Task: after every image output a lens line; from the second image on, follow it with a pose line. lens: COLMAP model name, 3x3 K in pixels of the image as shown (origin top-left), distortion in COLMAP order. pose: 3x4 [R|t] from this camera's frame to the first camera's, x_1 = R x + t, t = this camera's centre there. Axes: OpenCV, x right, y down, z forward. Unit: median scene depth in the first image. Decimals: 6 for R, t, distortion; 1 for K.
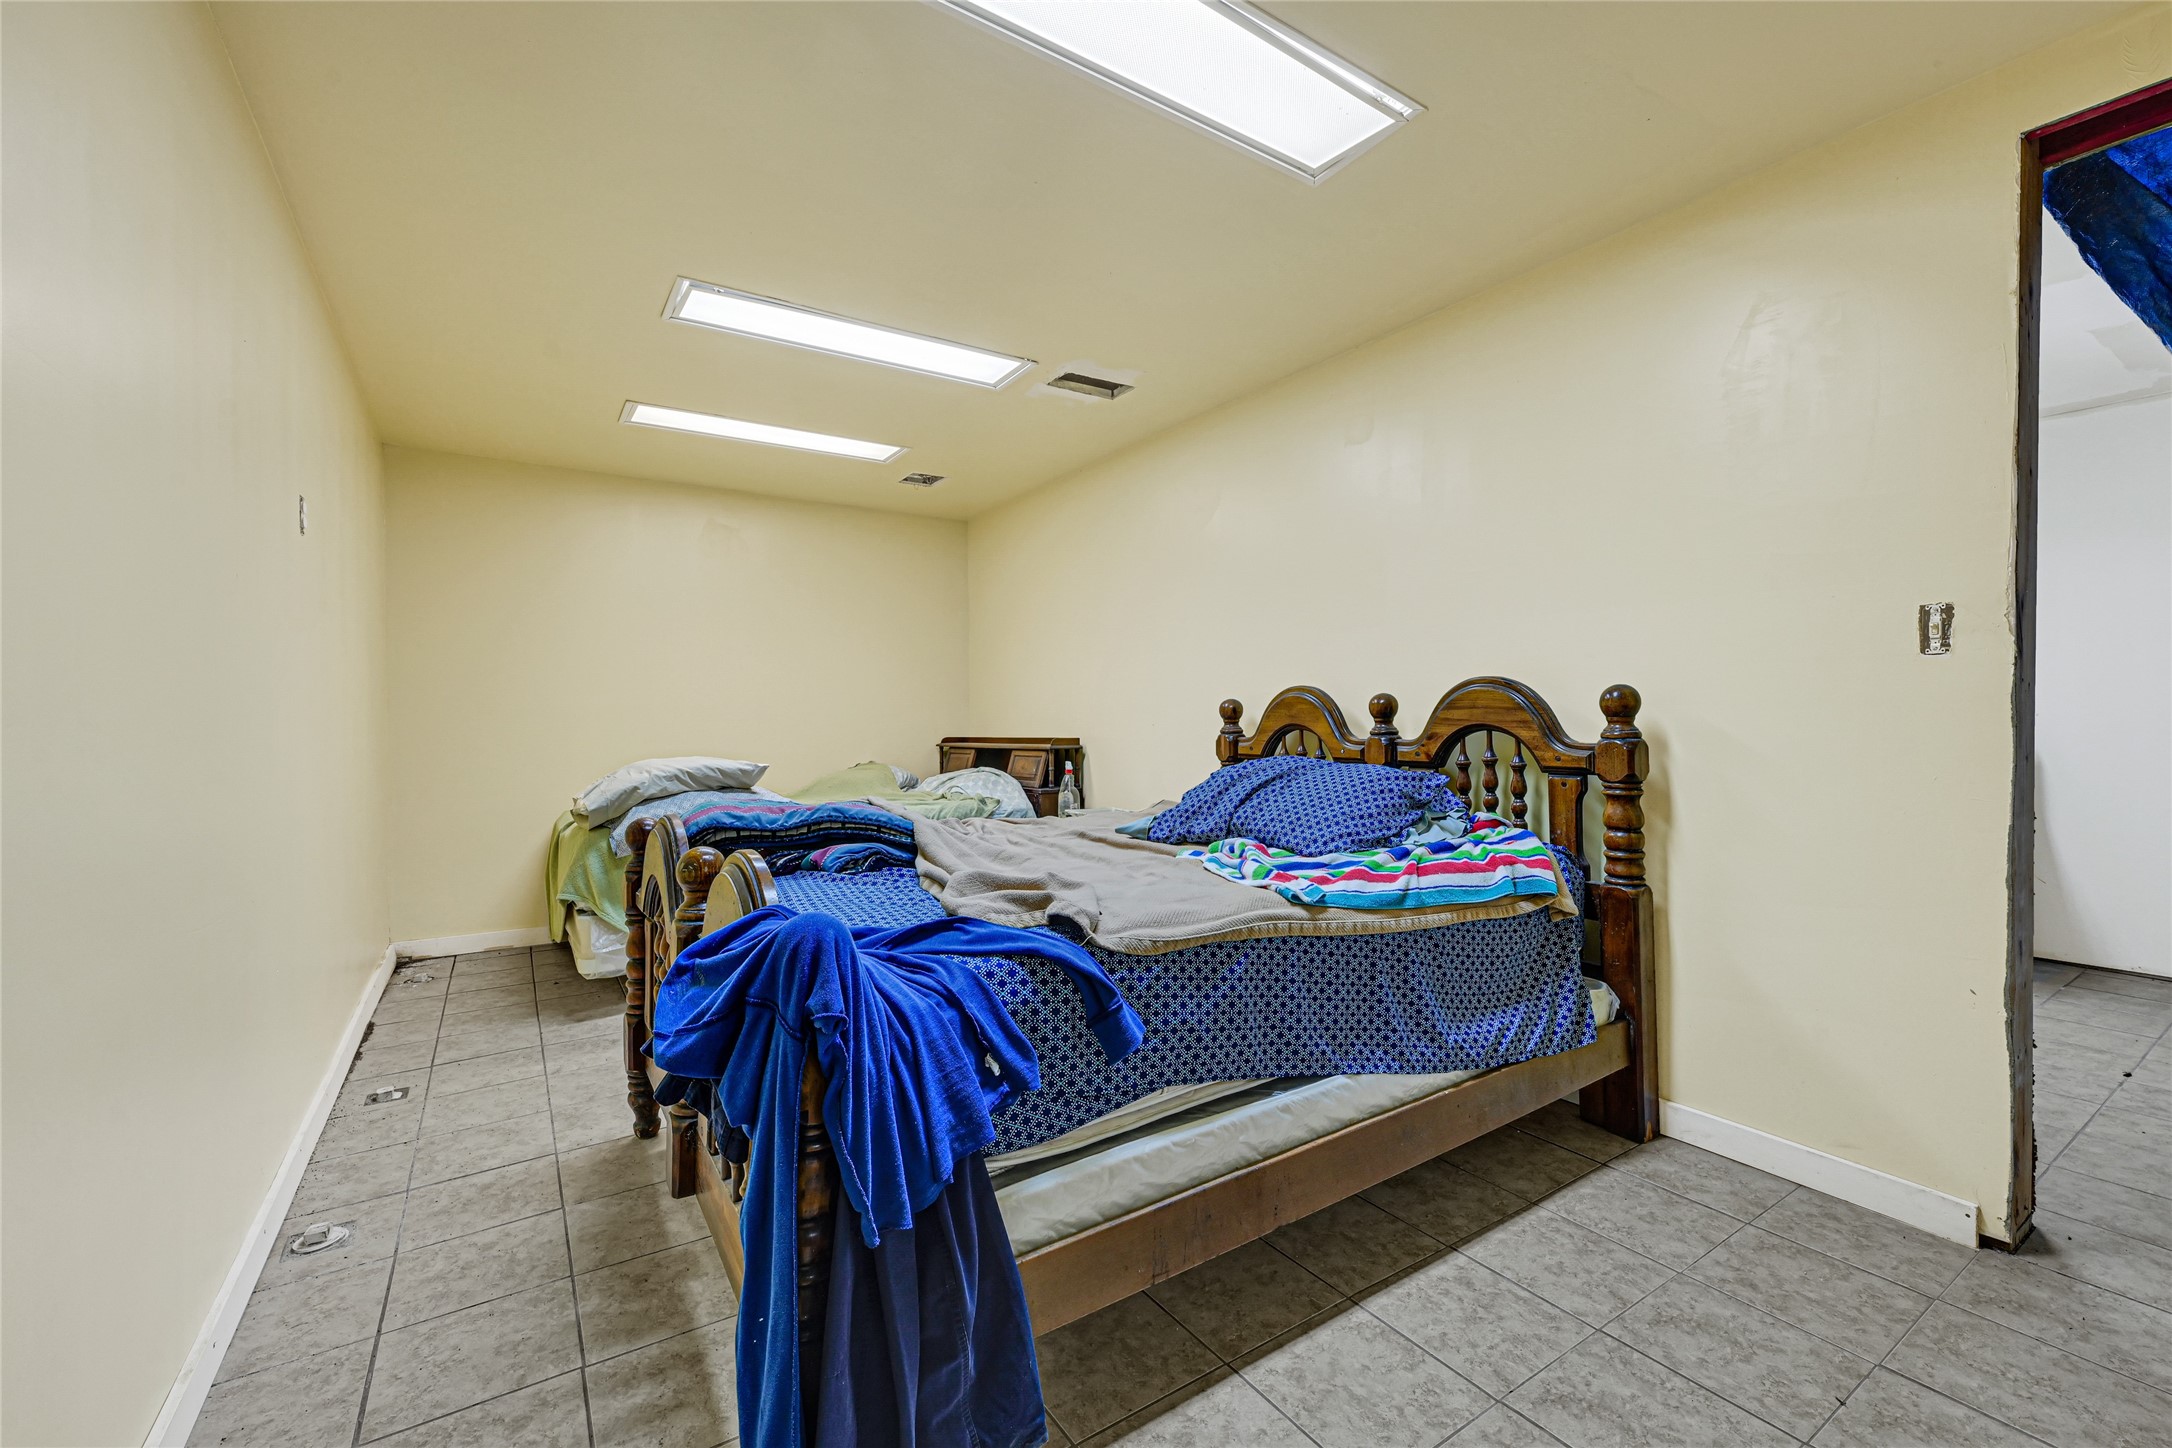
lens RADIAL K [[911.2, 0, 1086.0], [0, 911.2, 724.0], [0, 0, 1]] dist [-0.000755, 0.000024]
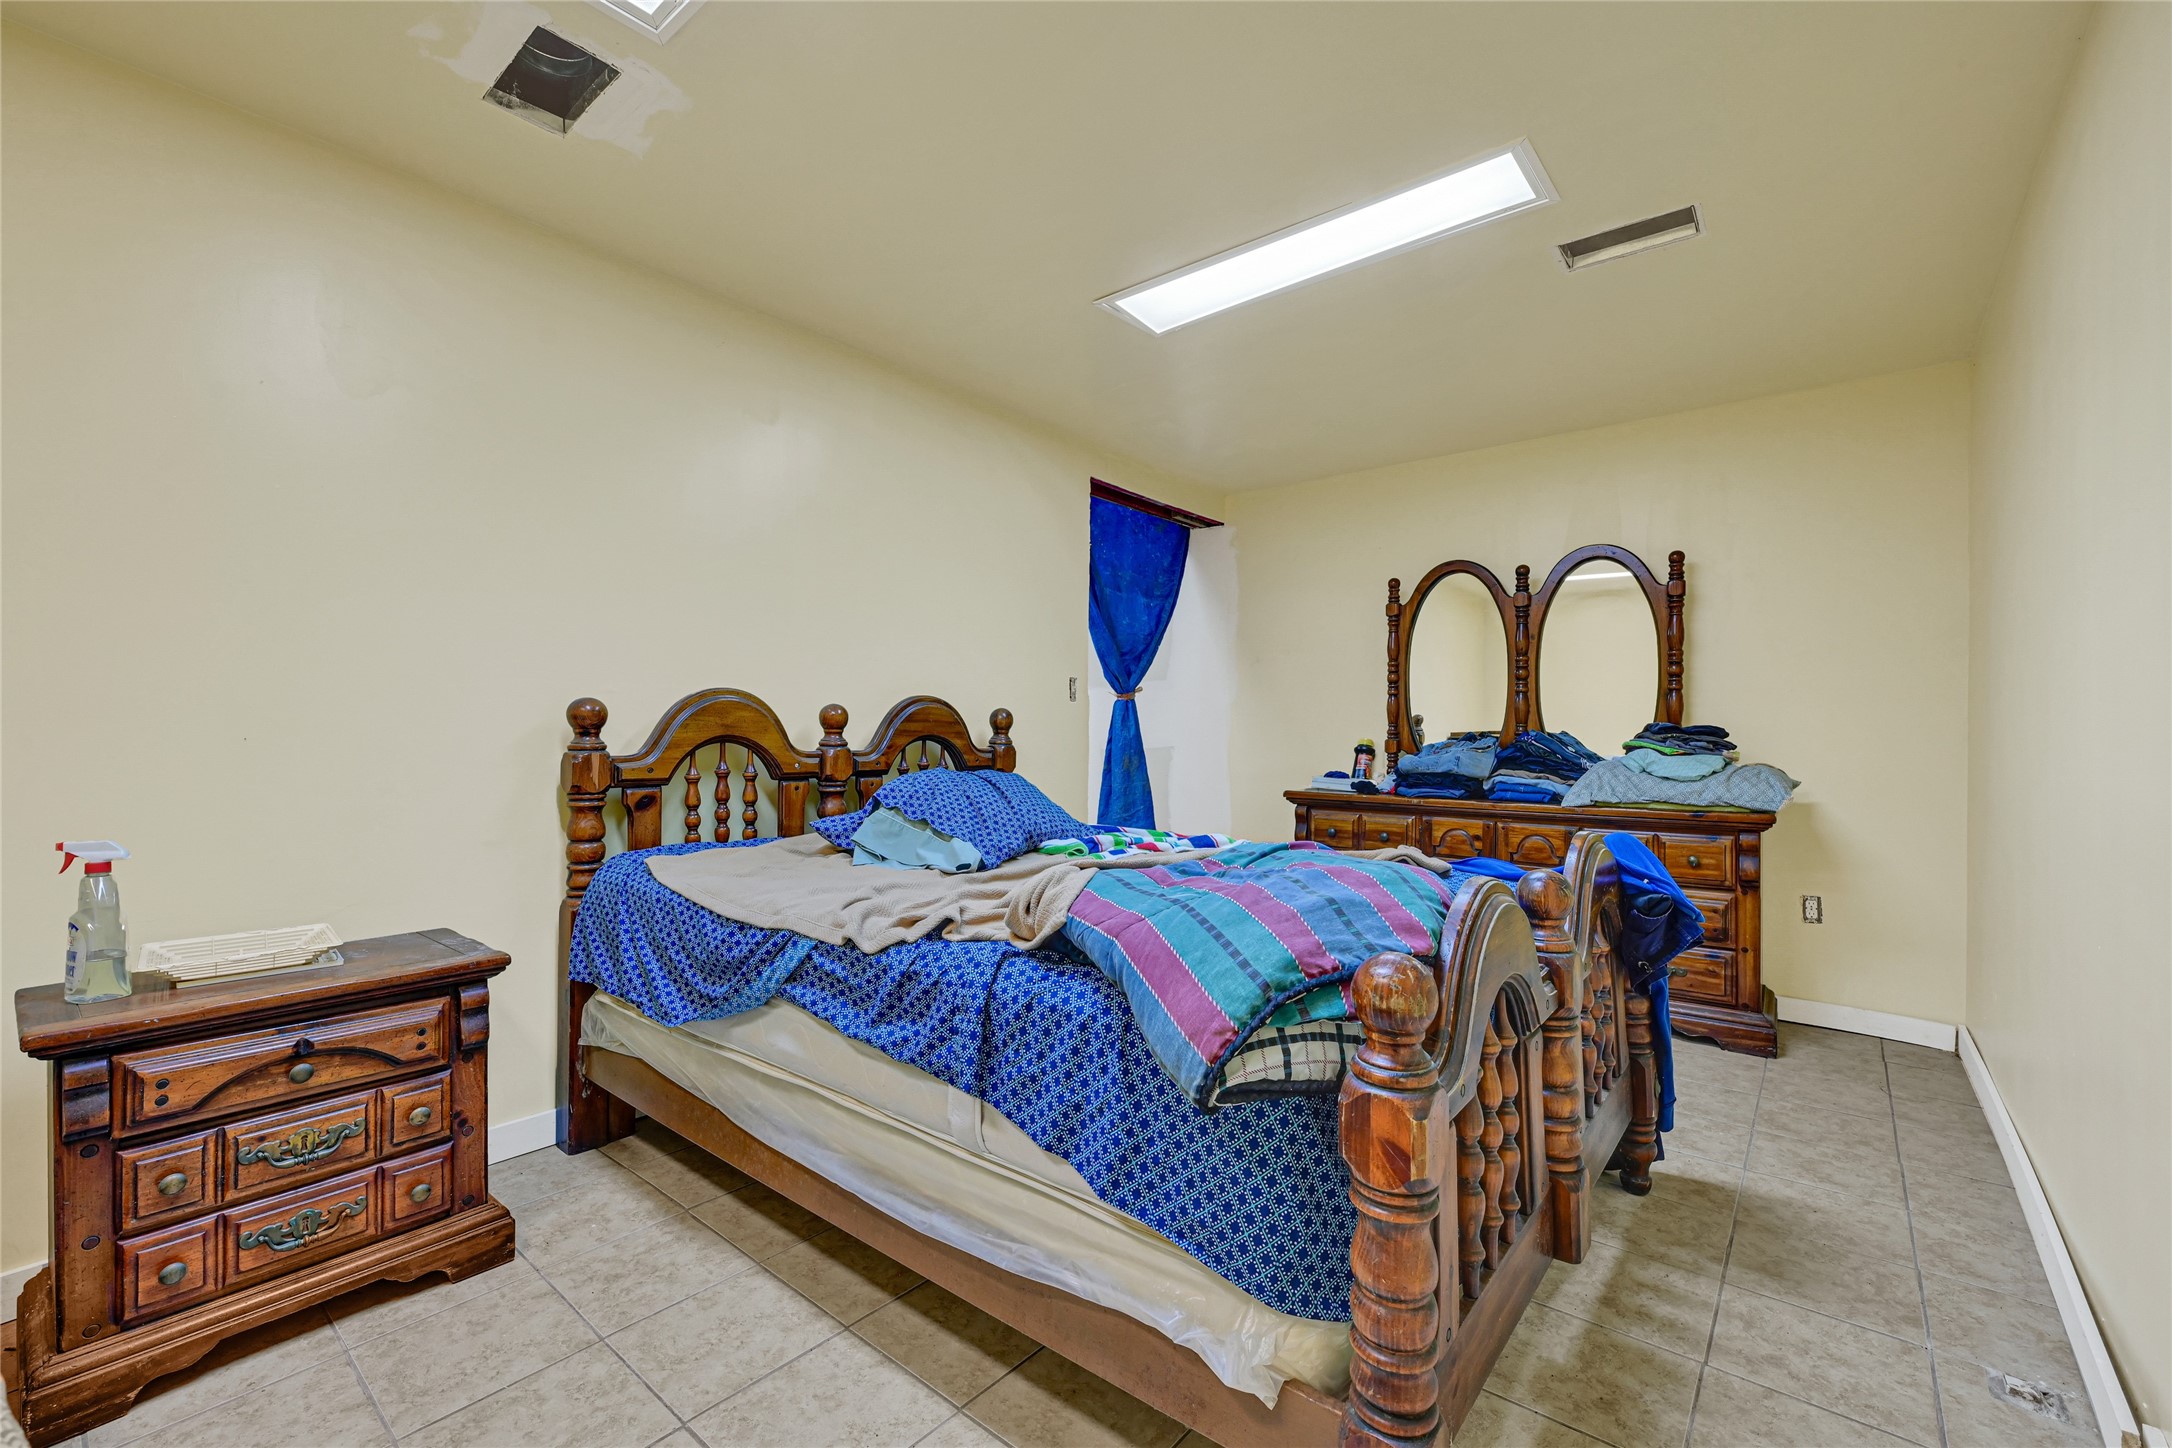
lens RADIAL K [[911.2, 0, 1086.0], [0, 911.2, 724.0], [0, 0, 1]] dist [-0.000755, 0.000024]
pose [[-0.303386, 0.013788, 0.952768, -0.698239], [0.001084, 0.999900, -0.014125, 0.002040], [-0.952867, -0.003253, -0.303370, 1.040061]]
